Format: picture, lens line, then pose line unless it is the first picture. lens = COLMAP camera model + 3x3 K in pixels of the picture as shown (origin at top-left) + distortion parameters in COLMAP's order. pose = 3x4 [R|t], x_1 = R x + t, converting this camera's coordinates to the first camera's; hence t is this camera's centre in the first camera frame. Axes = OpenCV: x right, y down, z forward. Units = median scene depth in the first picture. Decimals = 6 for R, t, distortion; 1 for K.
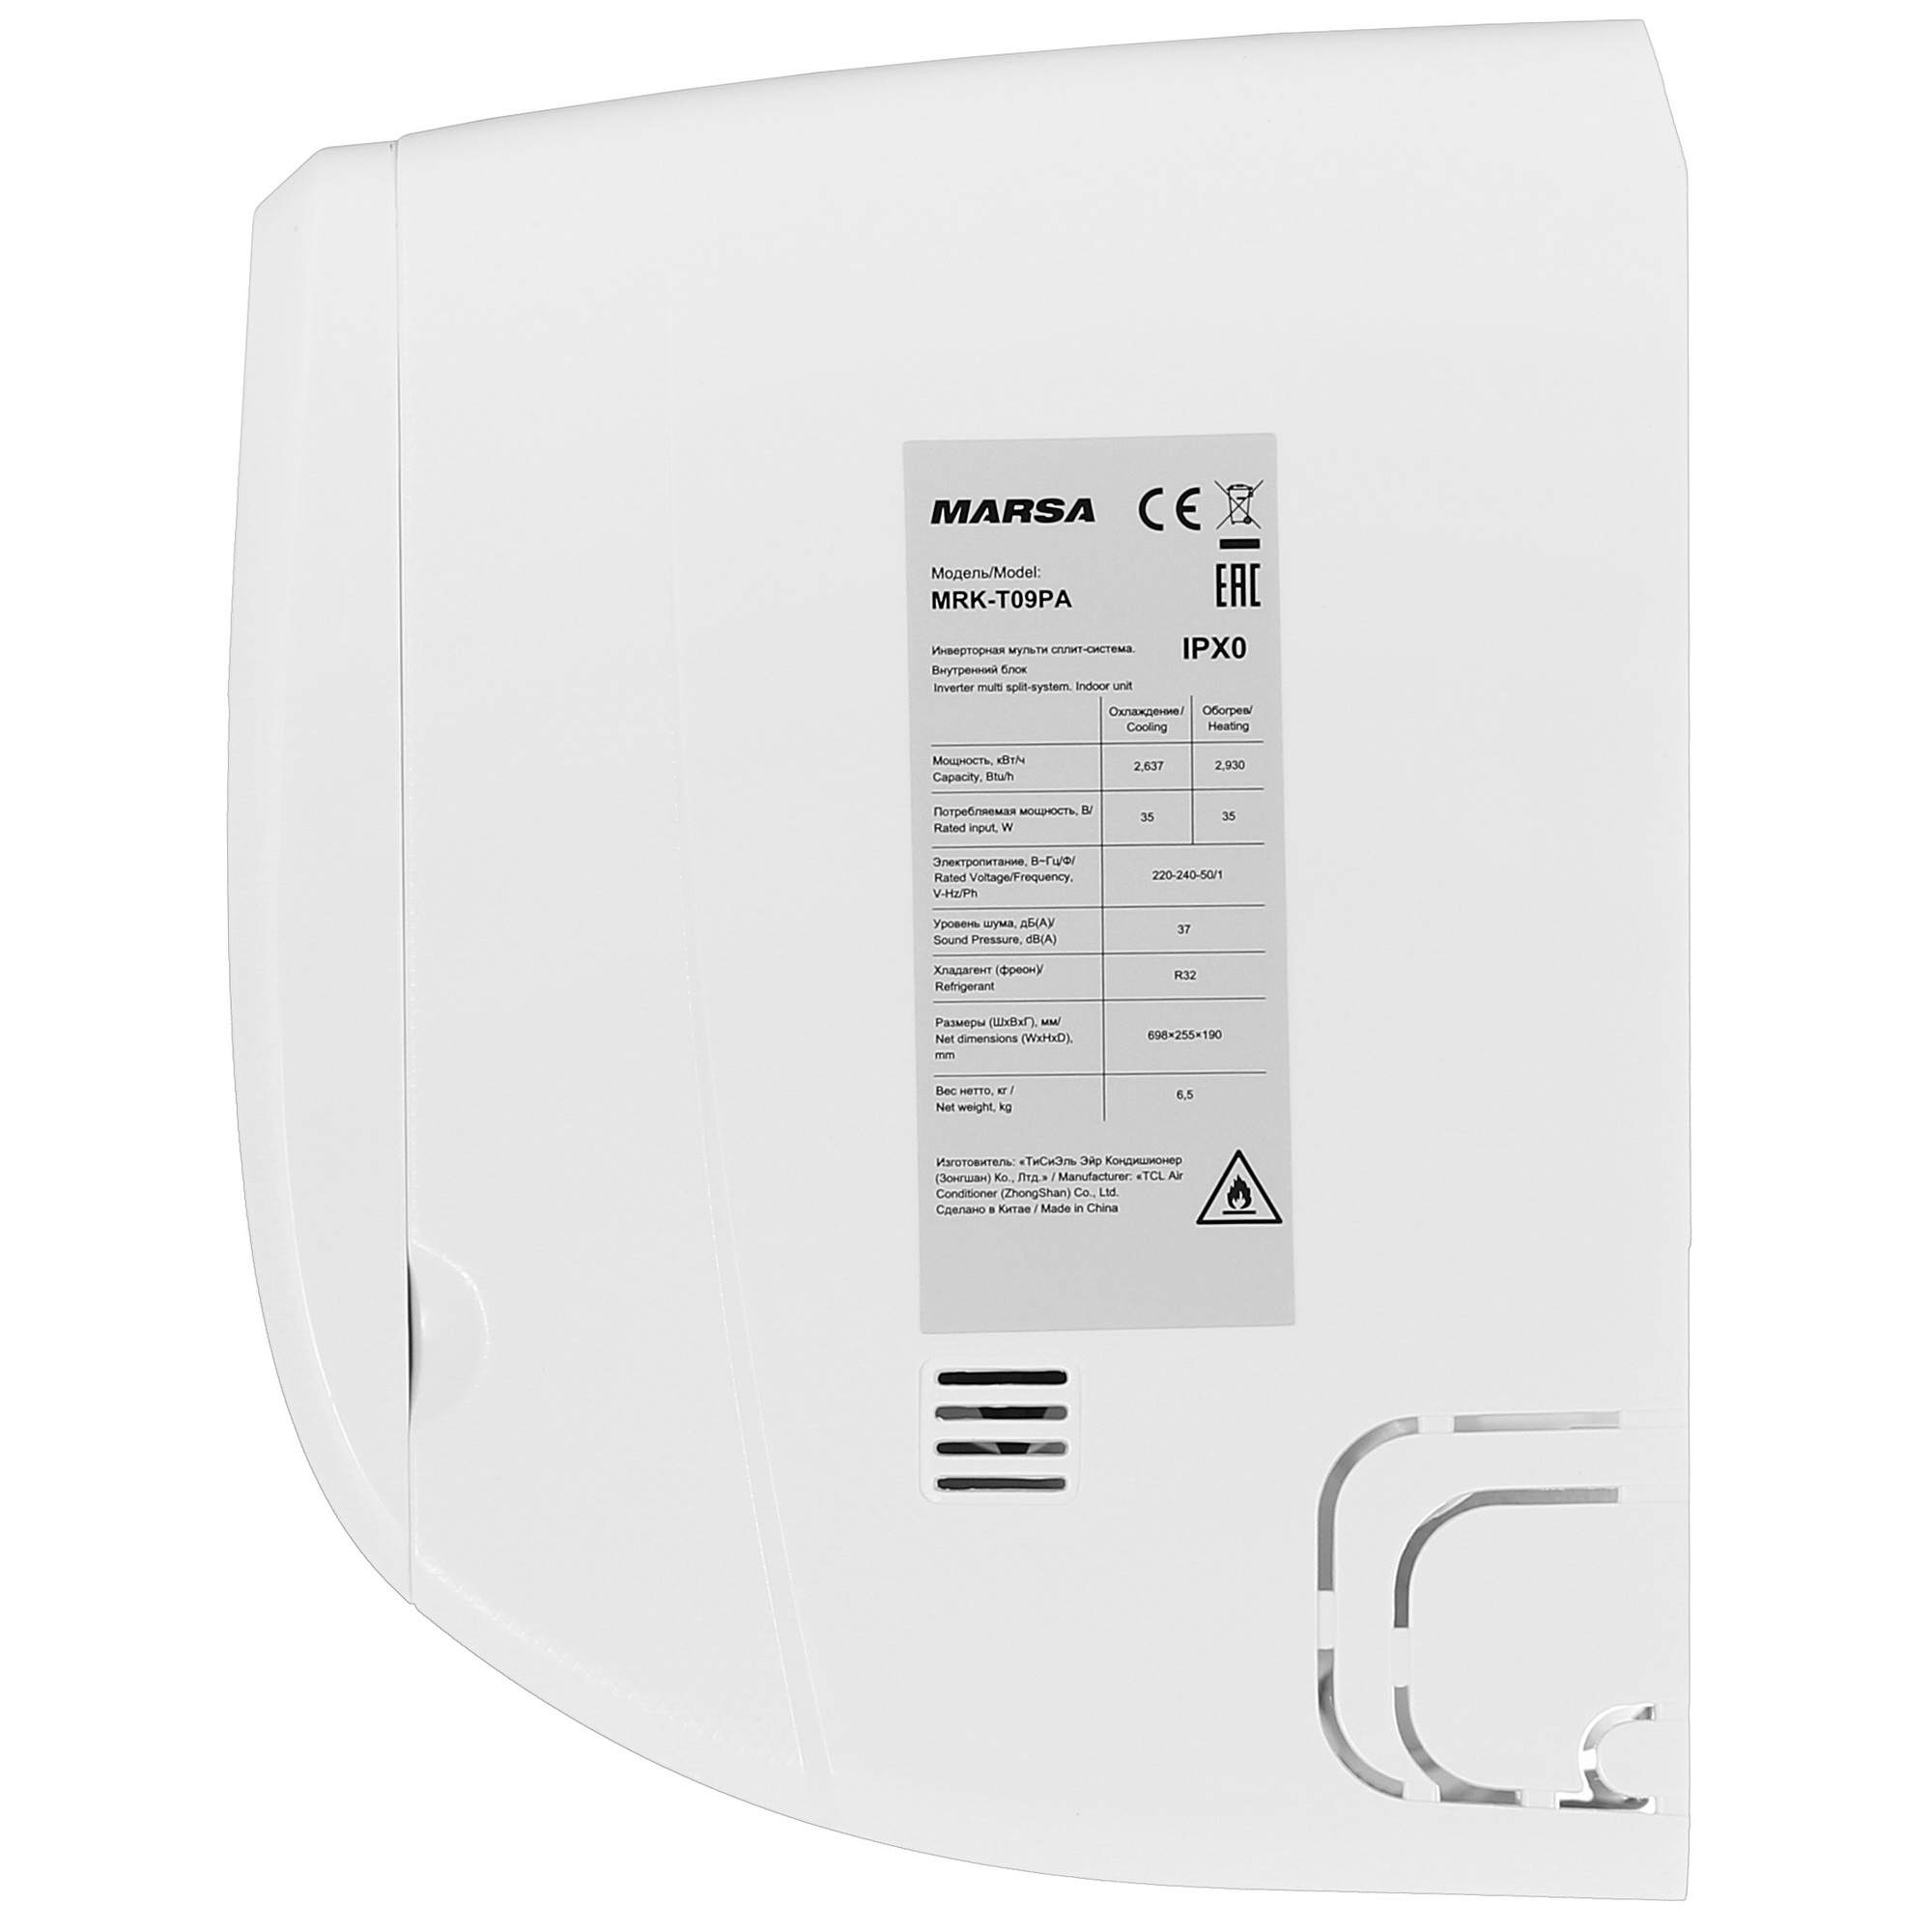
lens RADIAL K [[11541.3, 0, 967.9], [0, 11541.3, 965.1], [0, 0, 1]] dist [-0.196940, 0.000000]
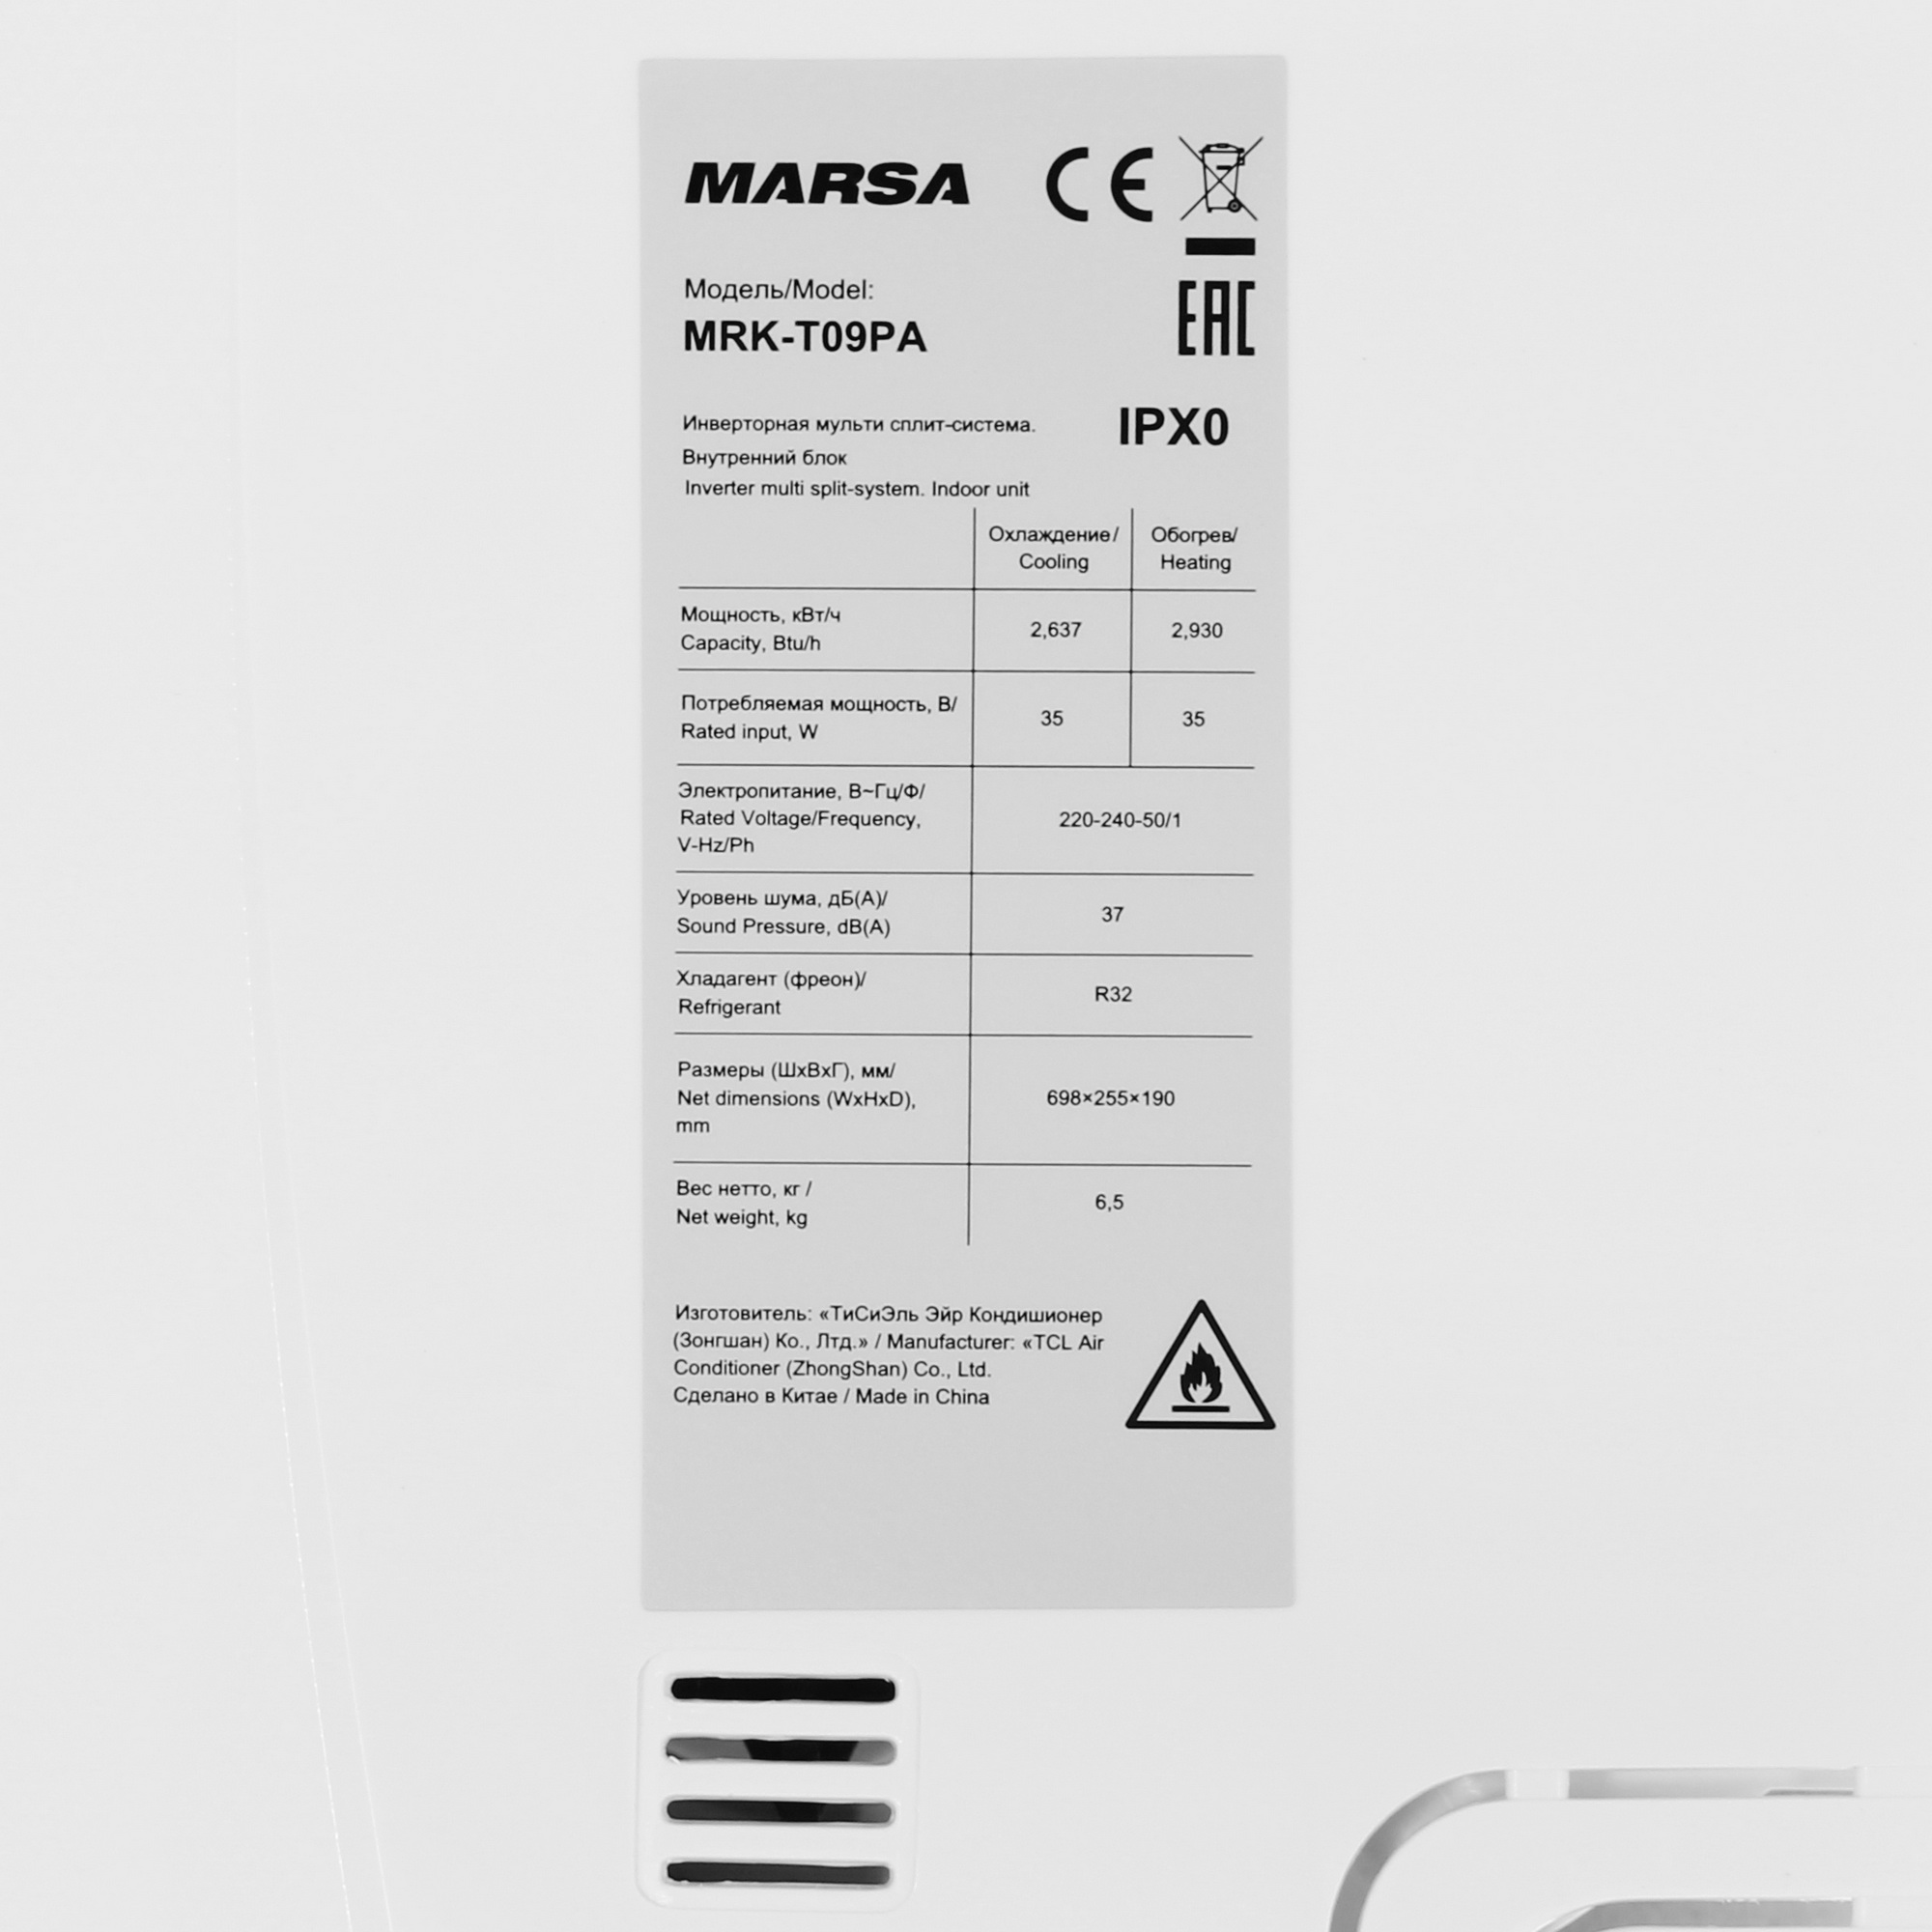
lens RADIAL K [[11541.3, 0, 962.7], [0, 11541.3, 967.8], [0, 0, 1]] dist [-0.196940, 0.000000]
pose [[0.999835, 0.016995, -0.006378, 0.014982], [-0.017184, 0.999373, -0.030952, 0.017490], [0.005848, 0.031056, 0.999501, 0.425508]]
